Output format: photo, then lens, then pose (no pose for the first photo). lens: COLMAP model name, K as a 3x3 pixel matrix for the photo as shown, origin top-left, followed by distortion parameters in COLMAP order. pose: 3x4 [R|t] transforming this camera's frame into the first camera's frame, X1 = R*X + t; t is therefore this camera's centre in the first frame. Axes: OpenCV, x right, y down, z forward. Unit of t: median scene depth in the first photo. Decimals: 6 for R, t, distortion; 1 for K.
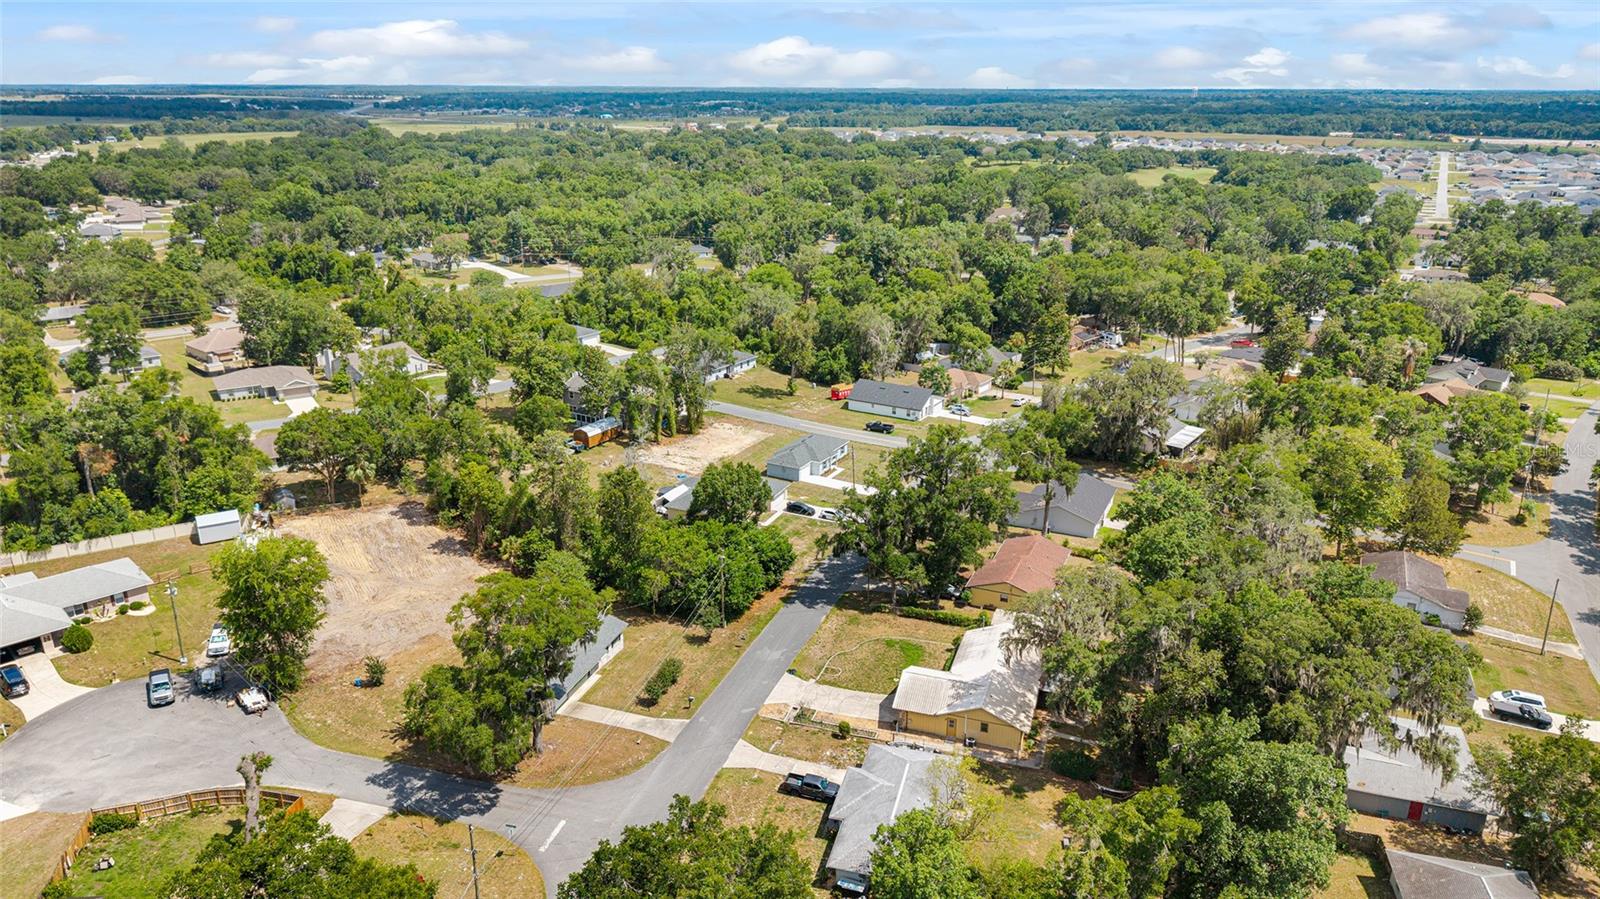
lens RADIAL K [[1061.9, 0, 800.1], [0, 1061.9, 464.6], [0, 0, 1]] dist [0.032313, -0.045710]
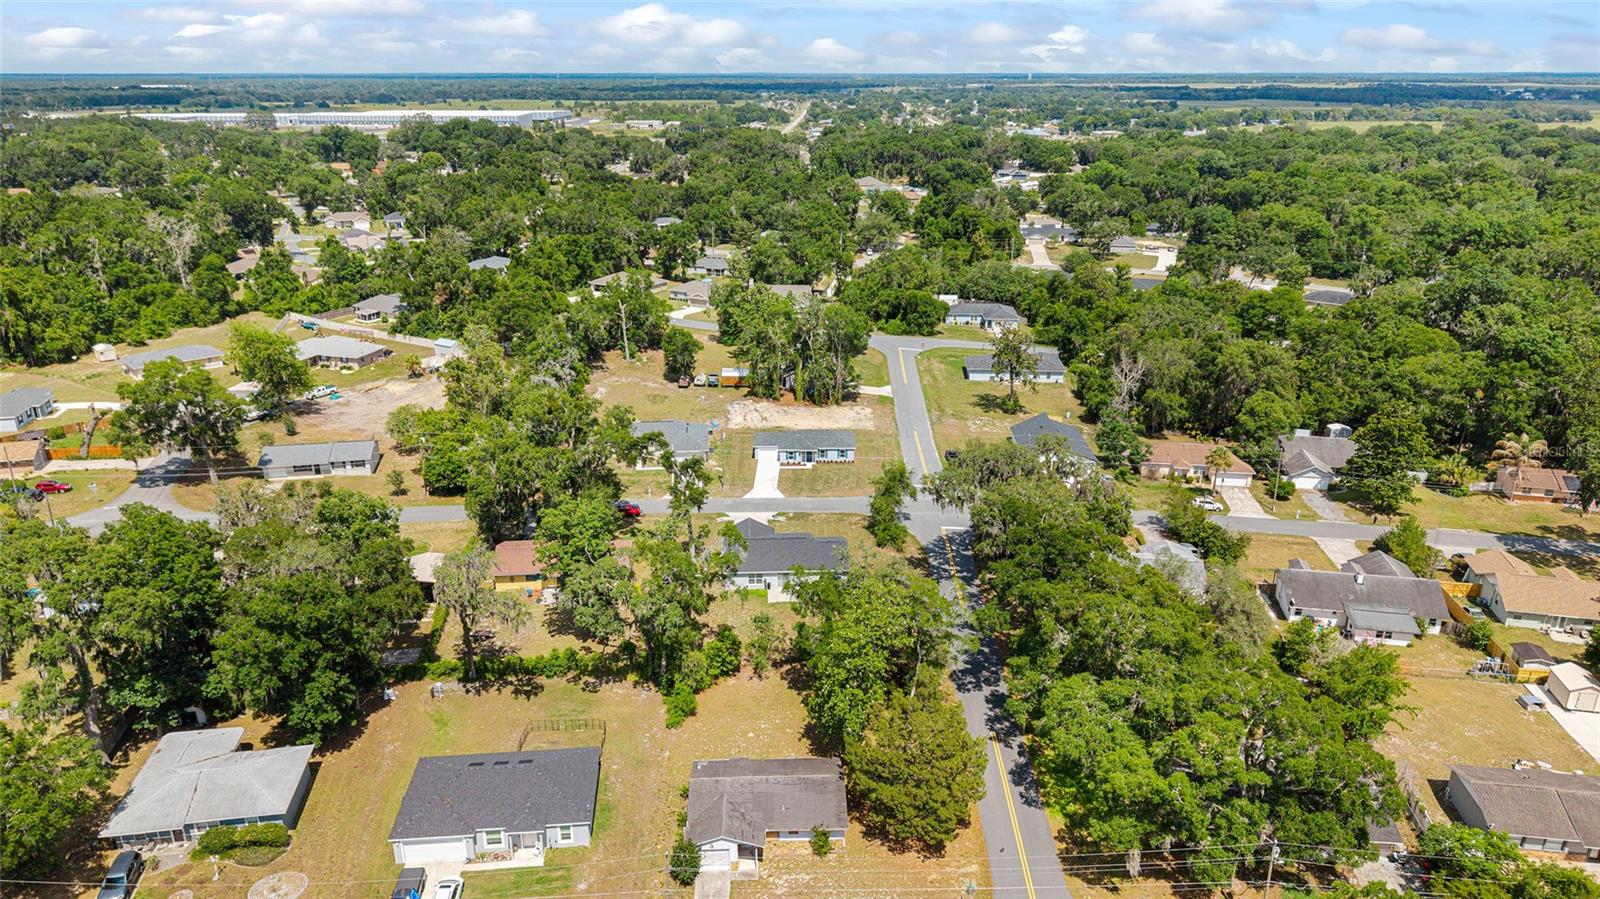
lens RADIAL K [[1061.9, 0, 800.1], [0, 1061.9, 464.6], [0, 0, 1]] dist [0.032313, -0.045710]
pose [[0.475382, 0.300288, -0.826945, 0.631759], [-0.293031, 0.940320, 0.173005, -0.123172], [0.829545, 0.160078, 0.535006, 0.375745]]
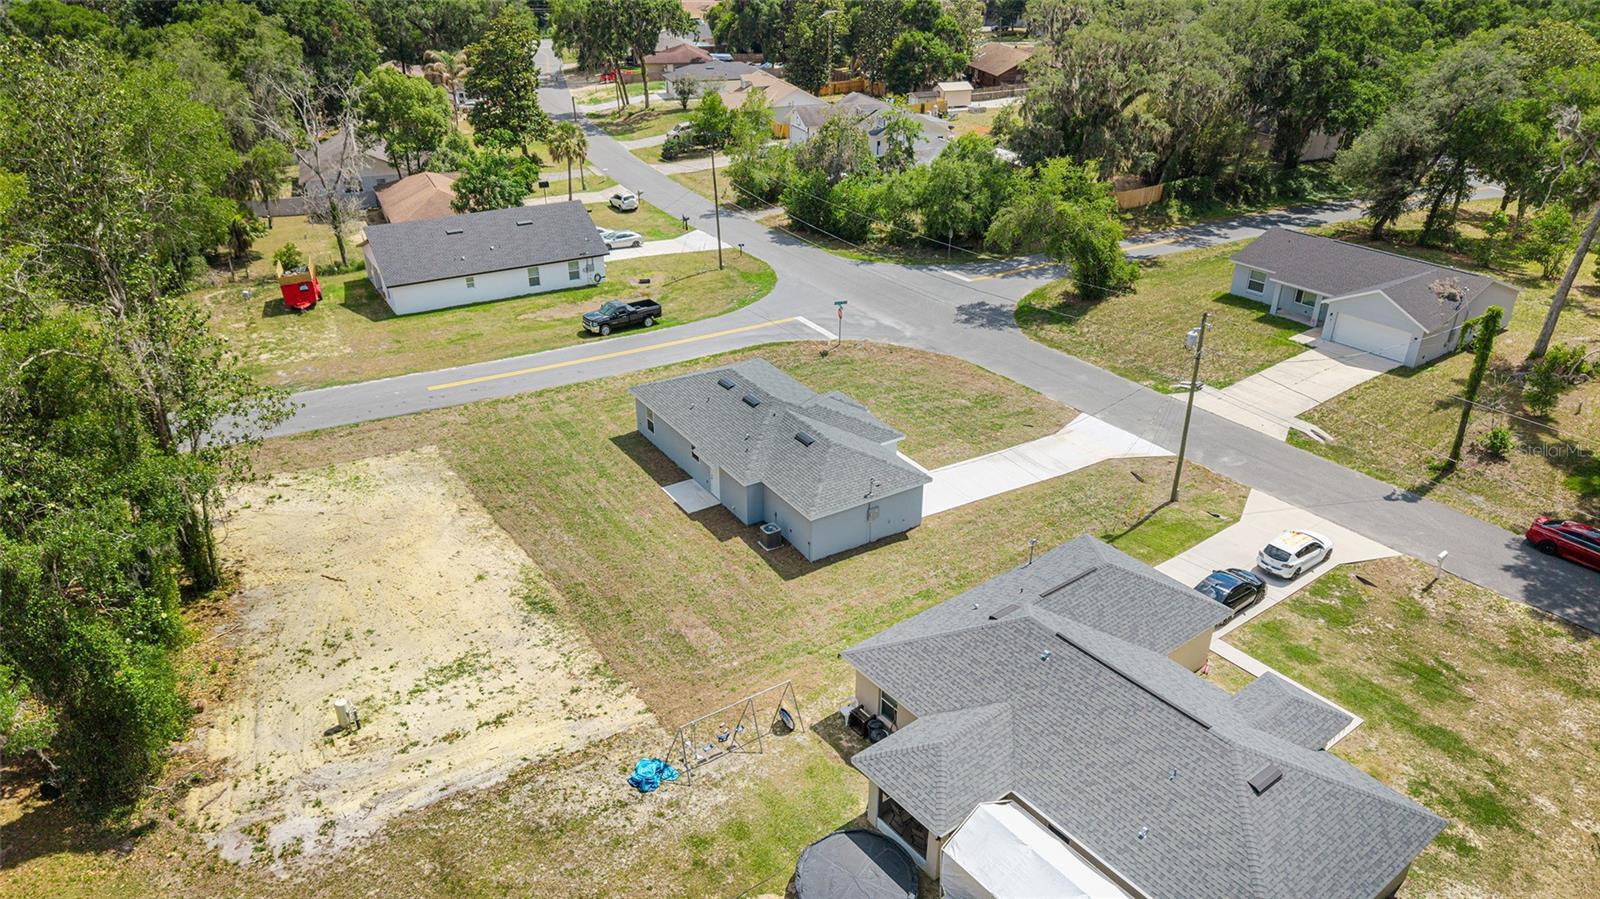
lens RADIAL K [[1061.9, 0, 800.1], [0, 1061.9, 464.6], [0, 0, 1]] dist [0.032313, -0.045710]
pose [[0.480911, -0.410653, 0.774654, -0.170913], [0.290265, 0.908279, 0.301290, -0.069781], [-0.827327, 0.079961, 0.556000, 0.649209]]
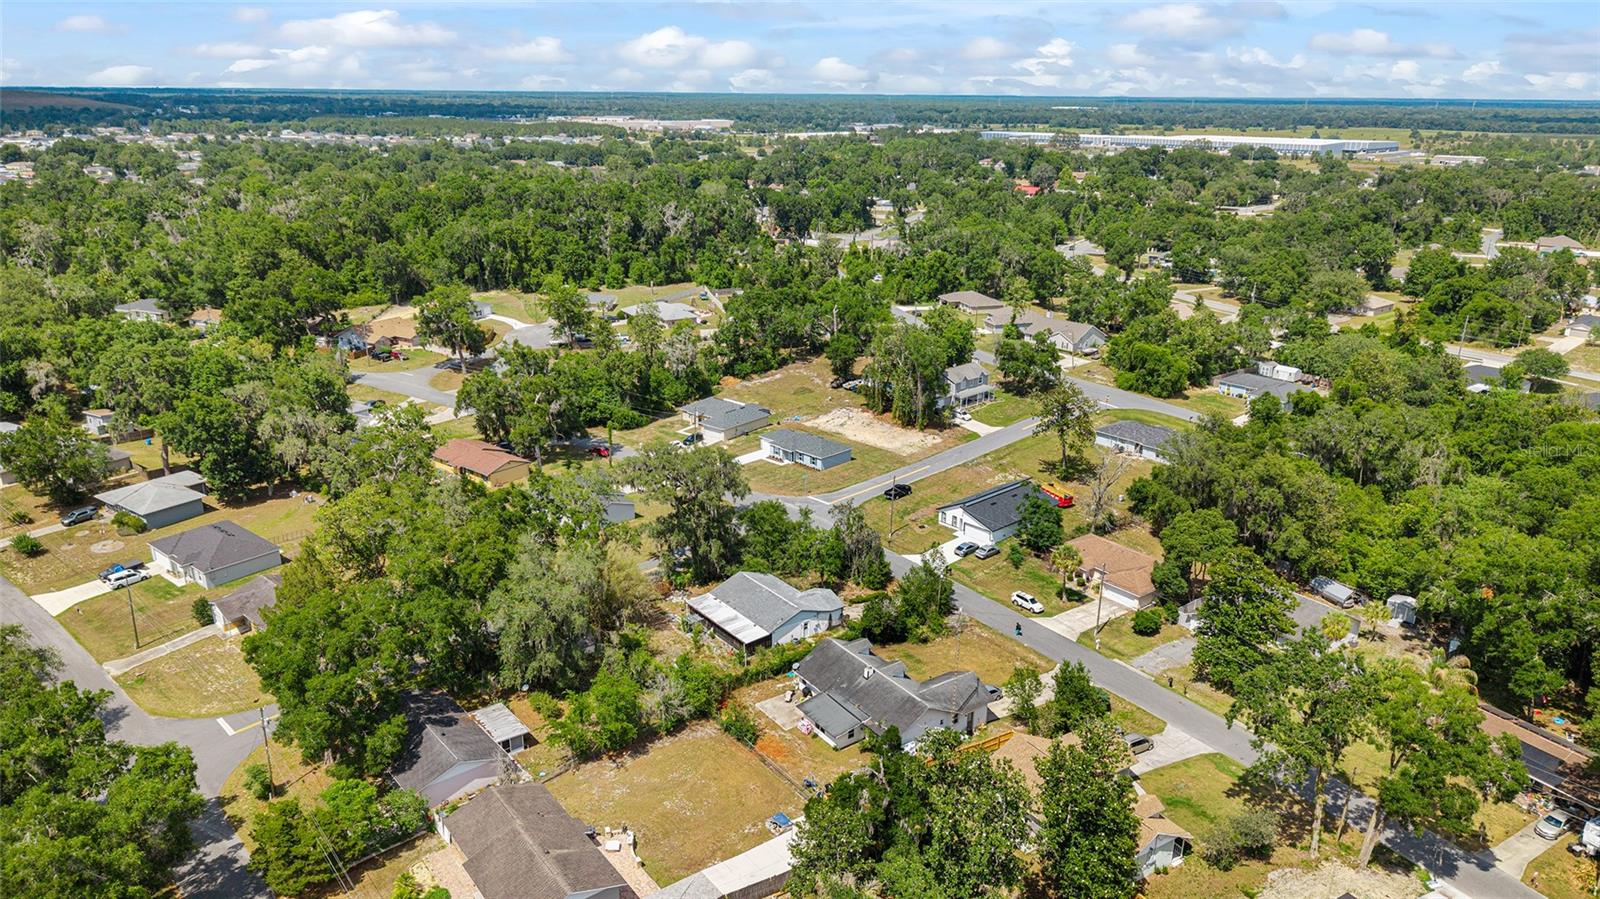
lens RADIAL K [[1061.9, 0, 800.1], [0, 1061.9, 464.6], [0, 0, 1]] dist [0.032313, -0.045710]
pose [[-0.278927, 0.310833, -0.908616, 0.755963], [-0.330877, 0.857124, 0.394790, -0.318356], [0.901510, 0.410758, -0.136227, 0.895052]]
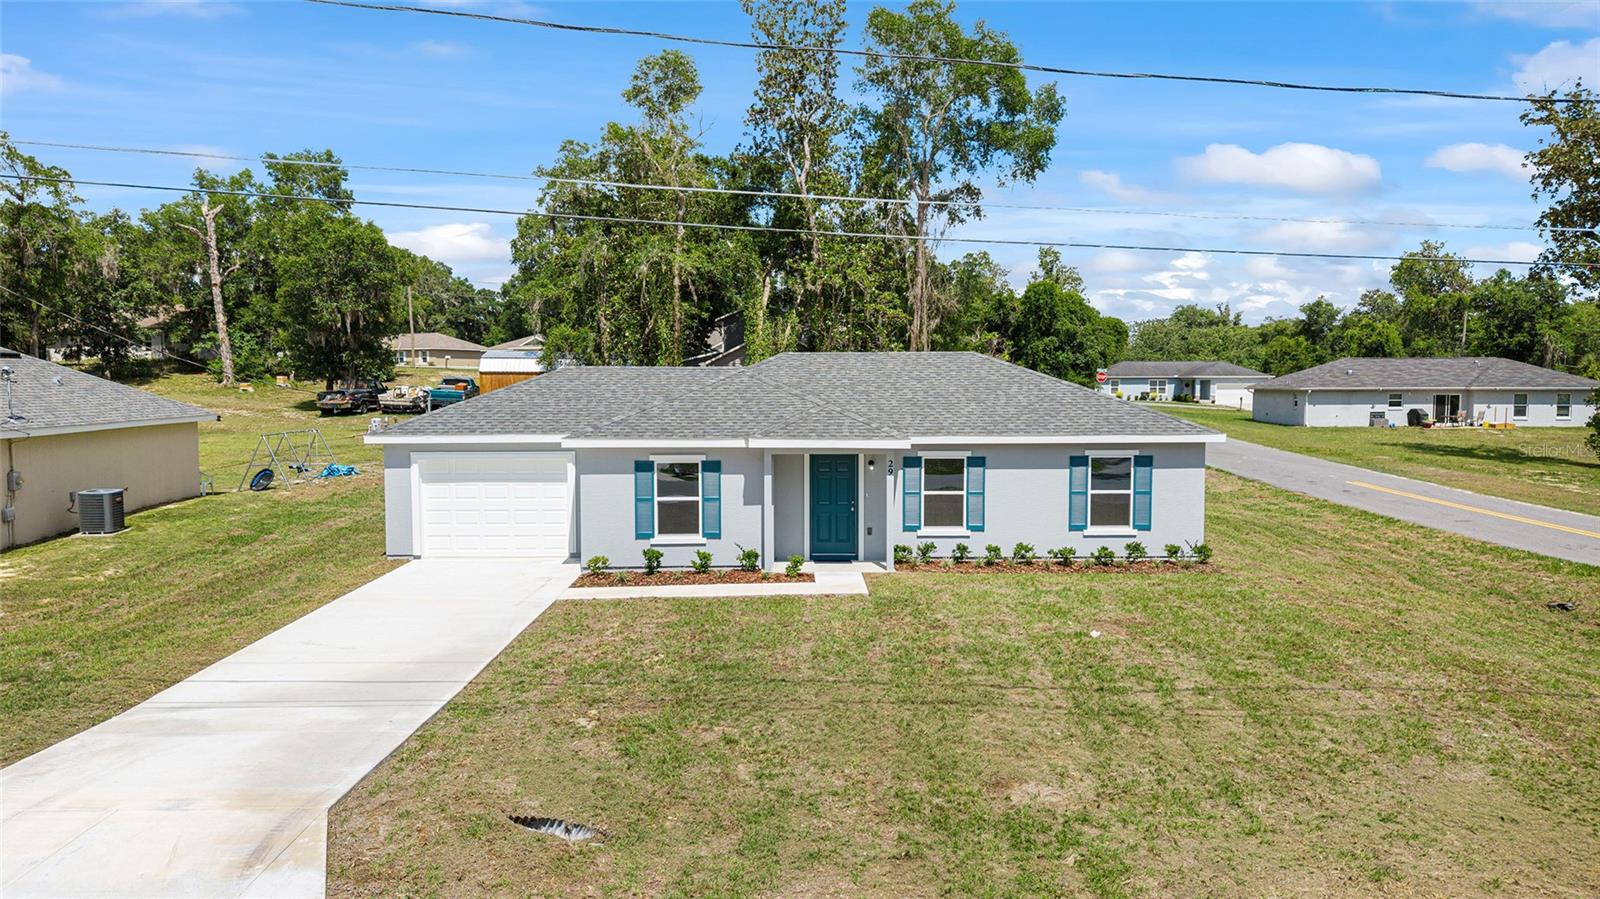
lens RADIAL K [[1061.9, 0, 800.1], [0, 1061.9, 464.6], [0, 0, 1]] dist [0.032313, -0.045710]
pose [[0.501222, 0.061116, -0.863158, 0.095258], [-0.284649, 0.953633, -0.097769, 0.002911], [0.817161, 0.294701, 0.495379, 0.729007]]
